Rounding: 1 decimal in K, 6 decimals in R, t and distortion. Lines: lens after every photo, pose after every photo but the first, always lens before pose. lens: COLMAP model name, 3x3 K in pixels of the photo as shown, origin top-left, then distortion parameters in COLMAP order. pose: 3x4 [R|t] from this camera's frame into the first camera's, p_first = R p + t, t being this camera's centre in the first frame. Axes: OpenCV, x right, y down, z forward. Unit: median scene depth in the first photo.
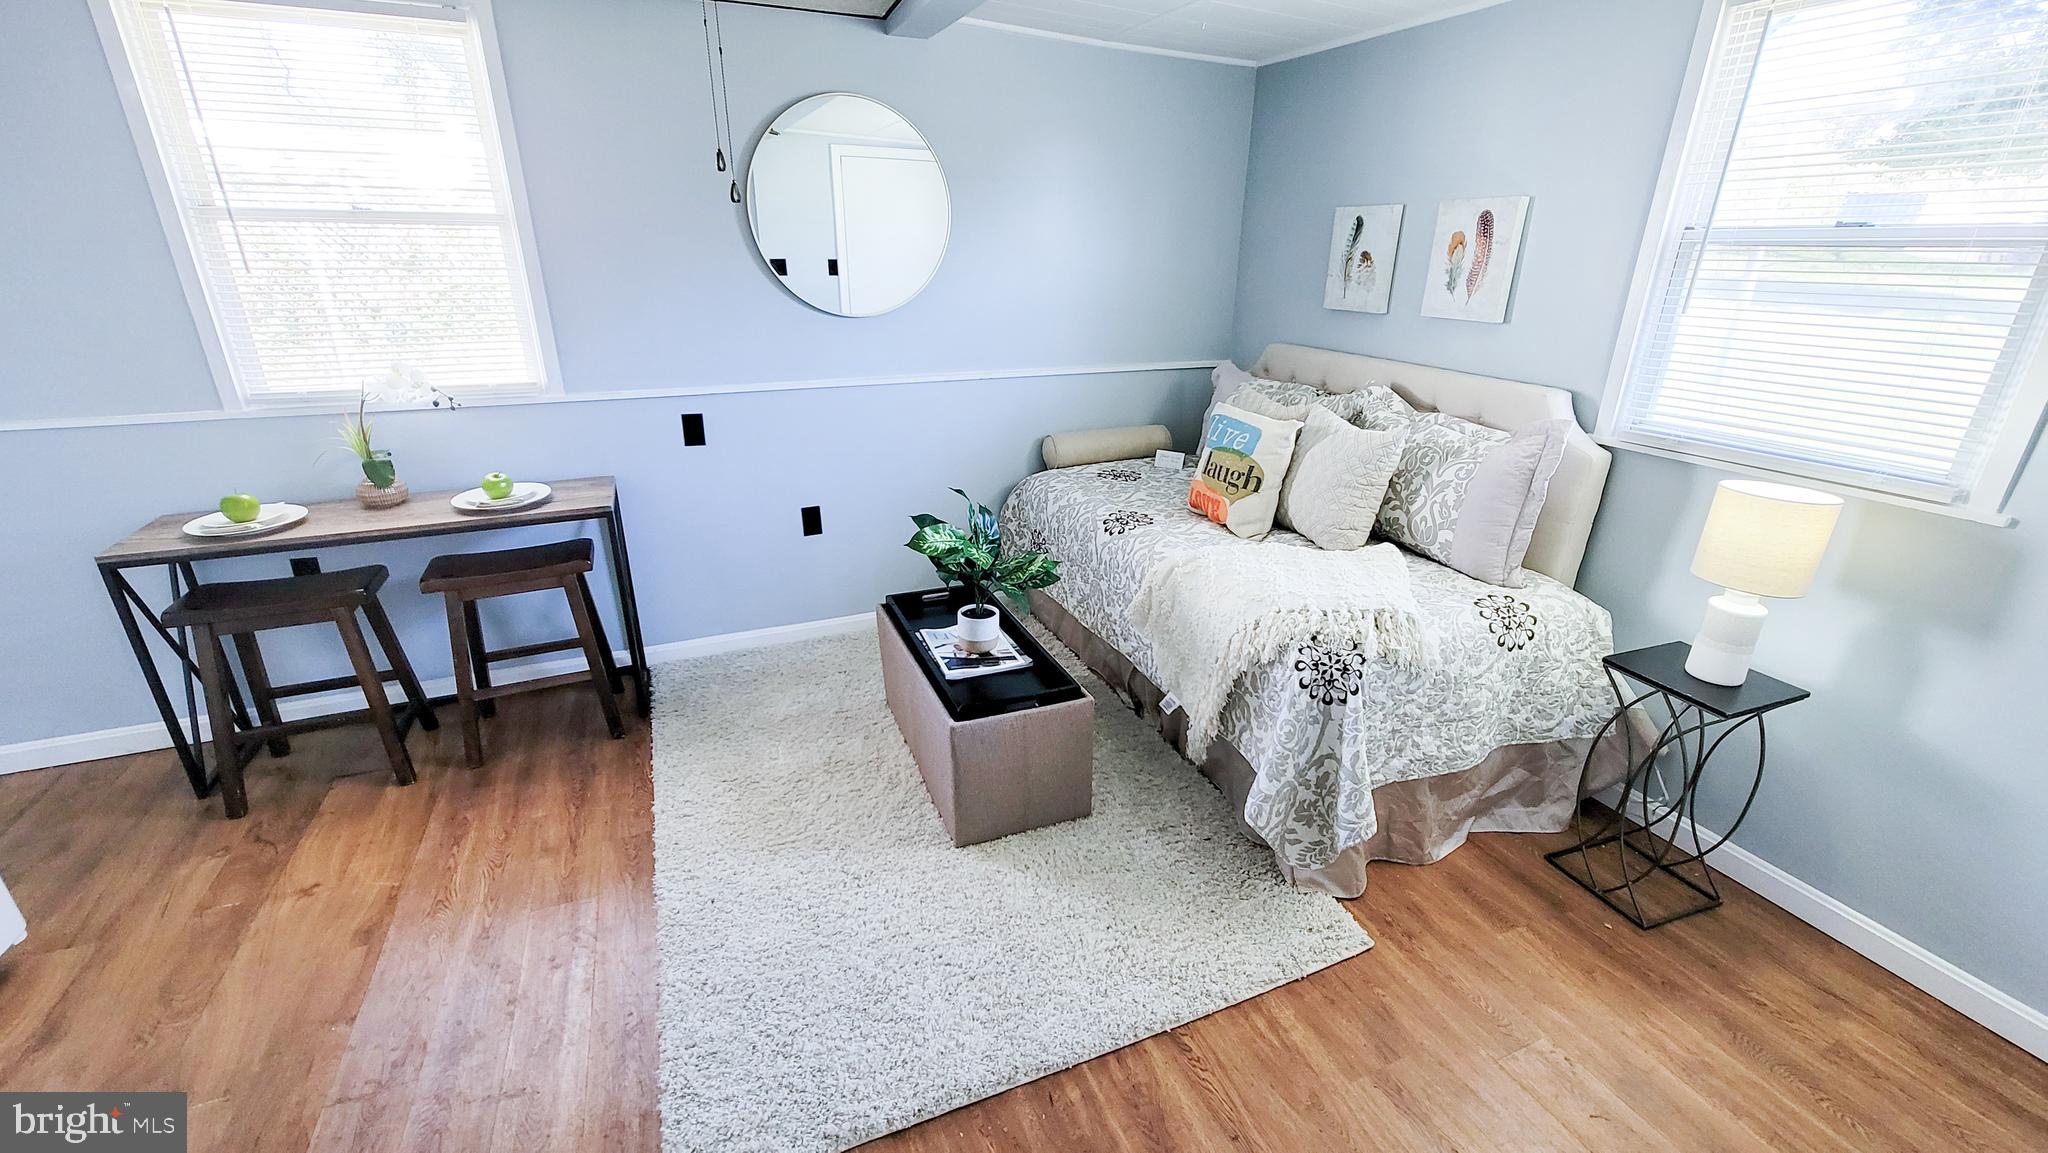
lens RADIAL K [[832.0, 0, 1024.7], [0, 832.0, 574.6], [0, 0, 1]] dist [-0.002525, -0.000040]
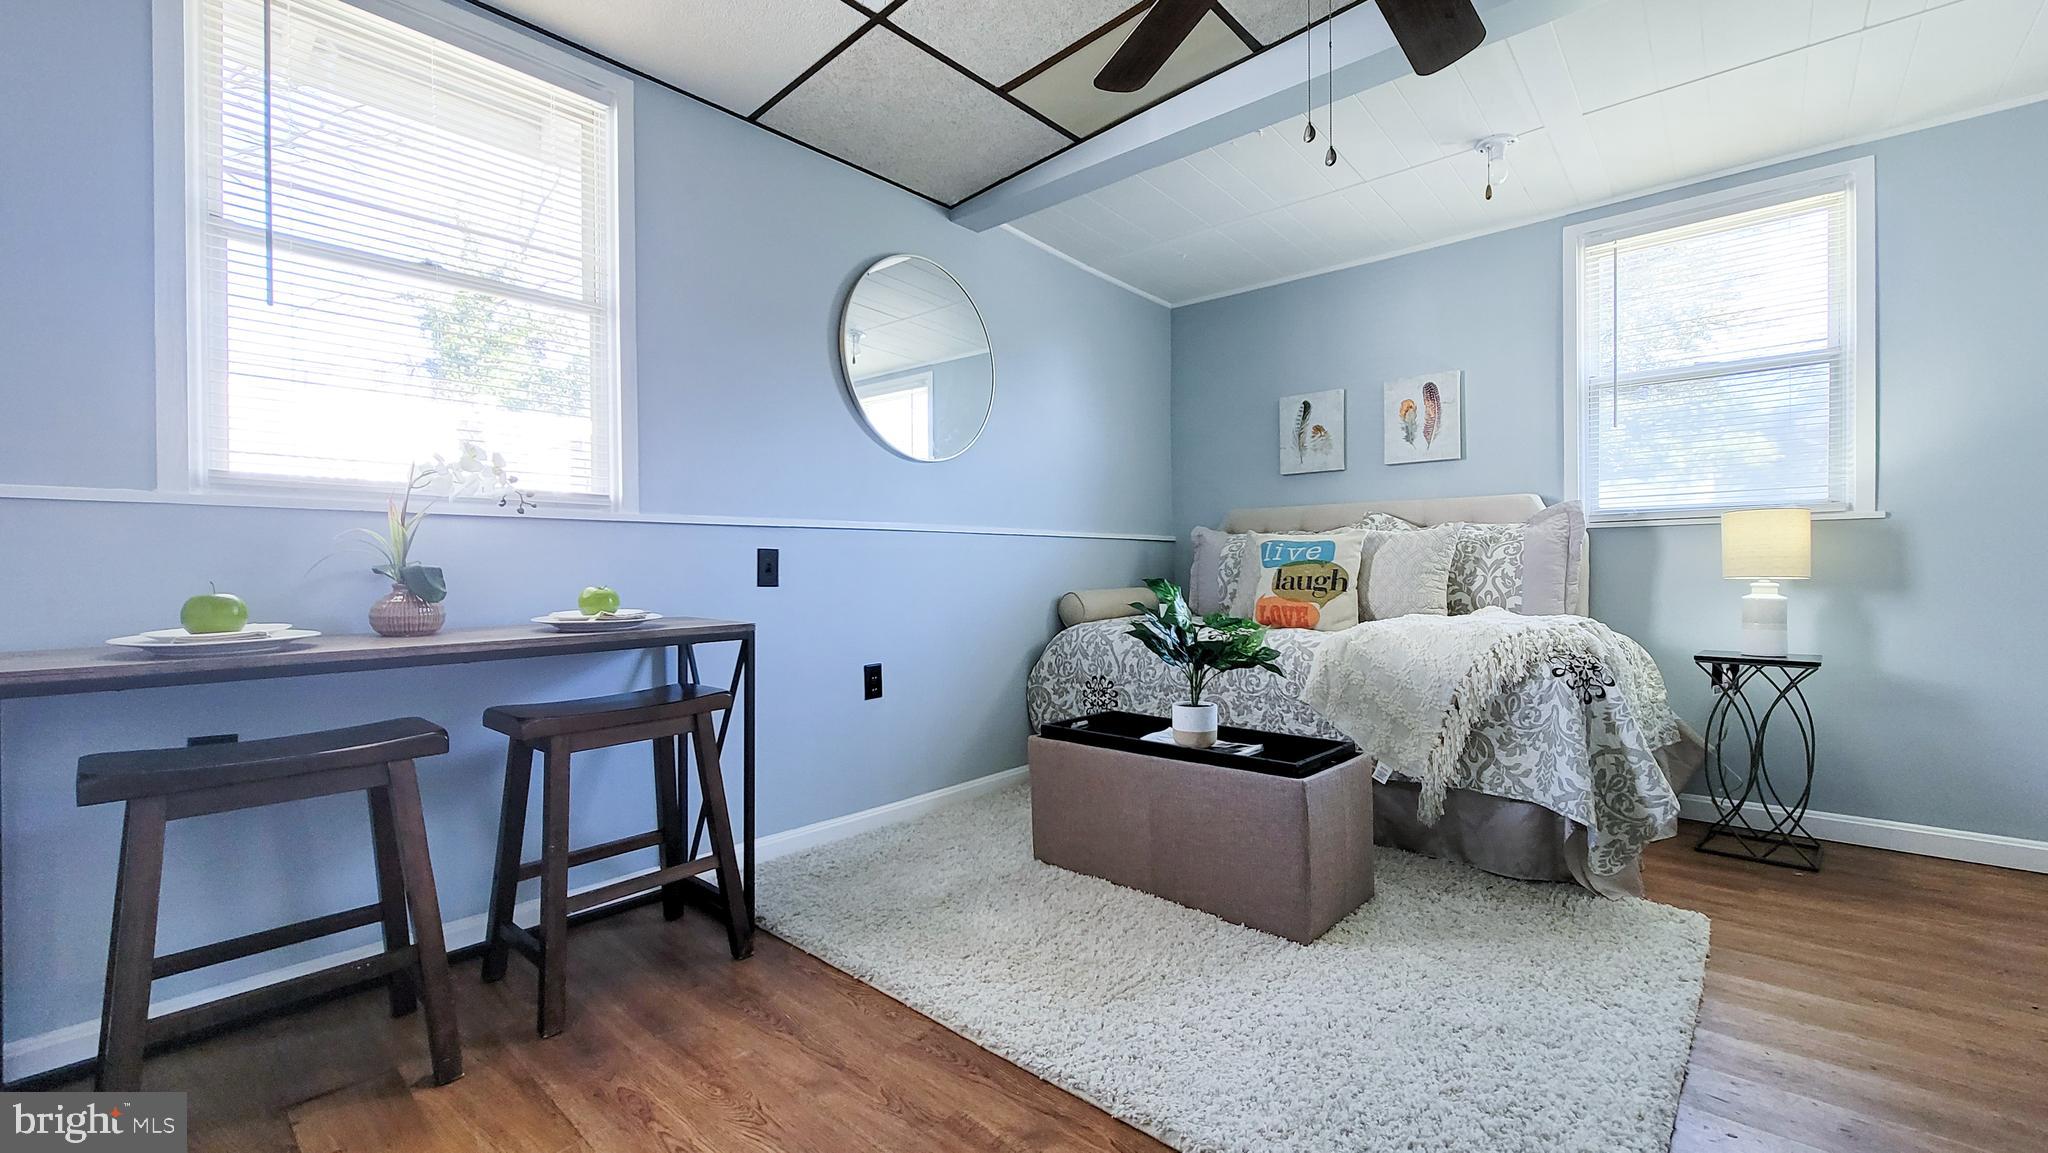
lens RADIAL K [[832.0, 0, 1019.6], [0, 832.0, 579.0], [0, 0, 1]] dist [-0.002525, -0.000040]
pose [[0.906626, -0.020680, 0.421428, -0.617515], [0.169742, 0.932286, -0.319421, 0.176377], [-0.386286, 0.361129, 0.848745, 0.223173]]
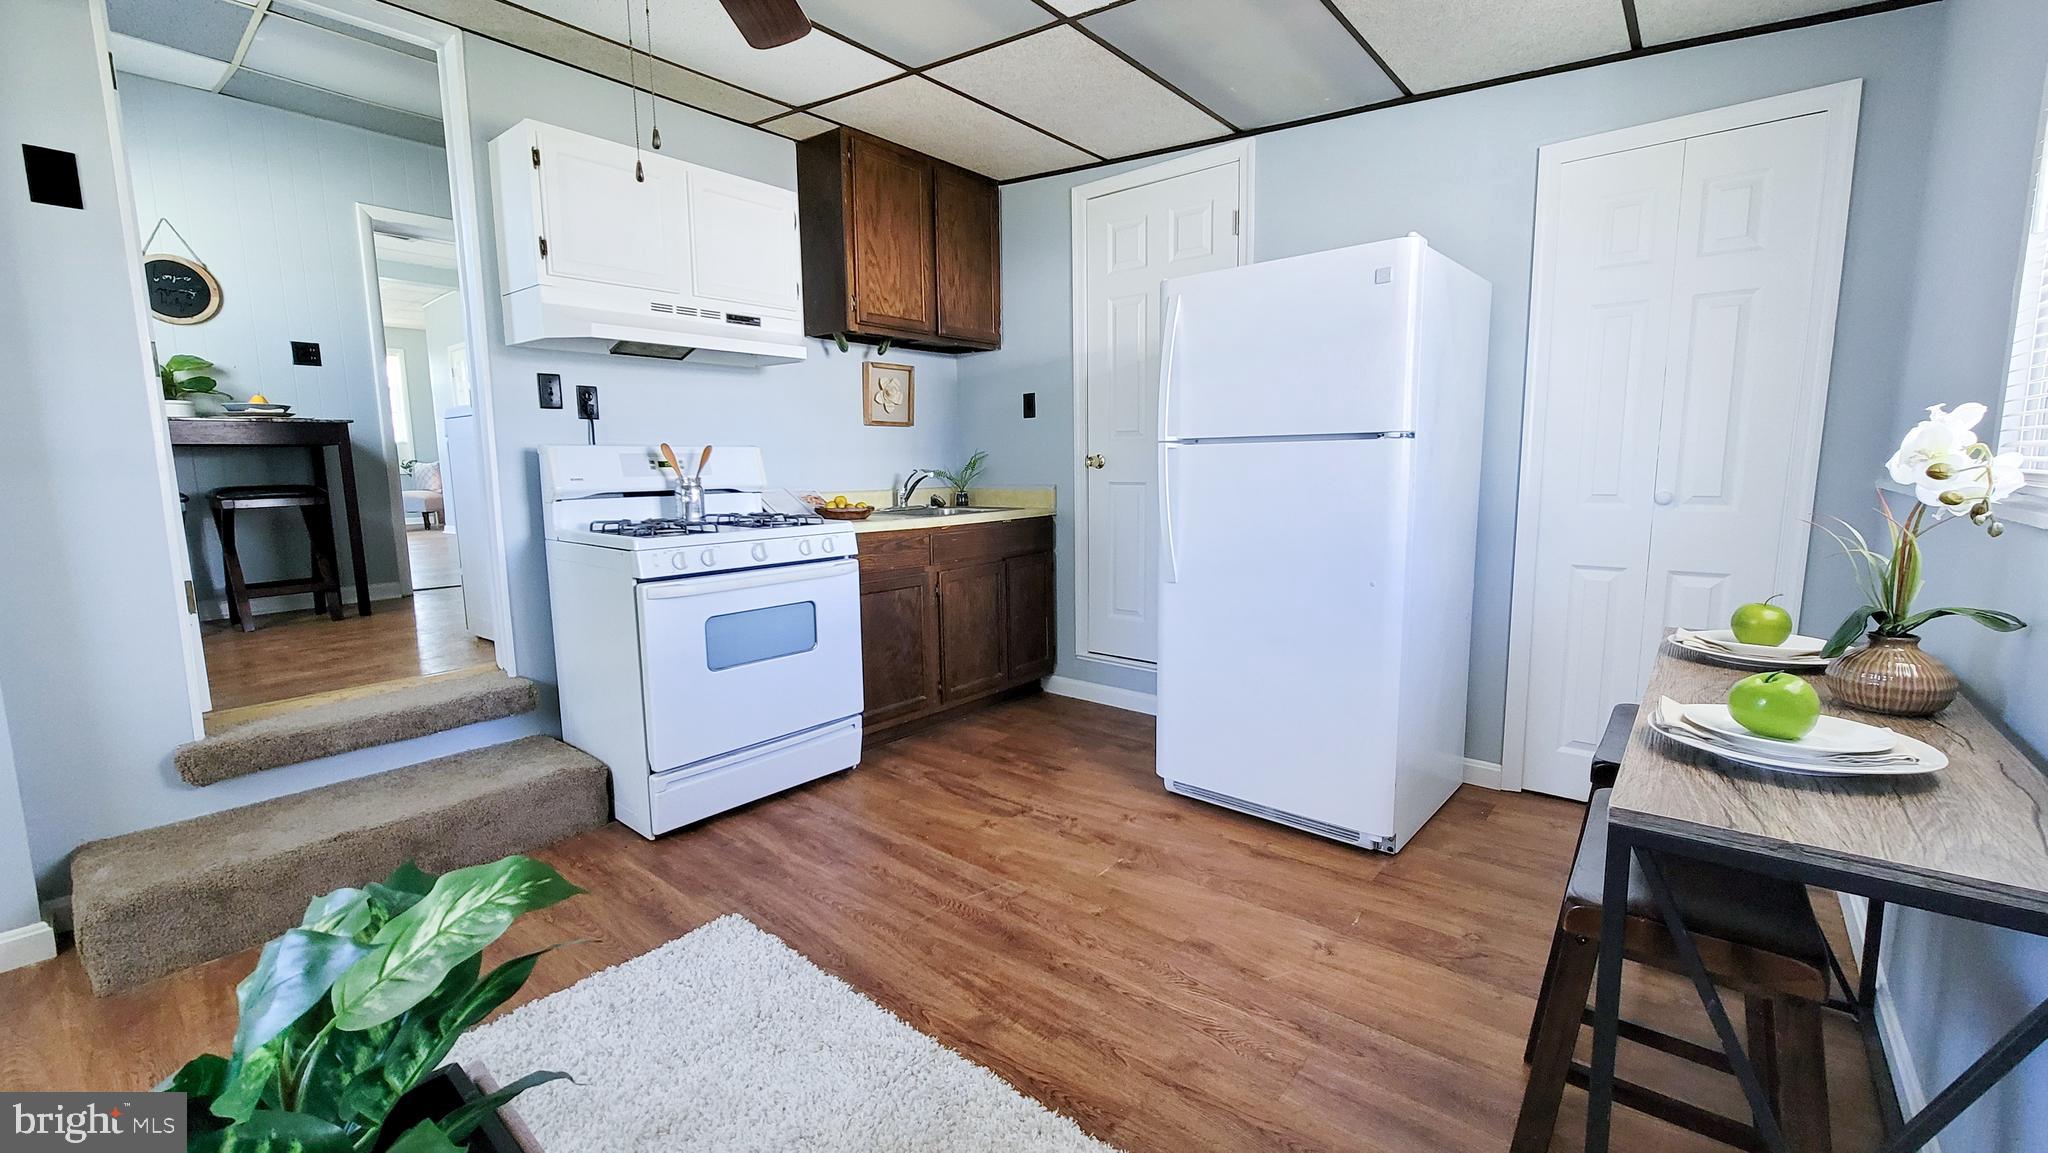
lens RADIAL K [[832.0, 0, 1024.3], [0, 832.0, 572.4], [0, 0, 1]] dist [-0.002525, -0.000040]
pose [[-0.887623, 0.058464, -0.456845, -0.135713], [-0.166582, 0.884006, 0.436789, -0.285872], [0.429390, 0.463806, -0.774924, 1.155486]]
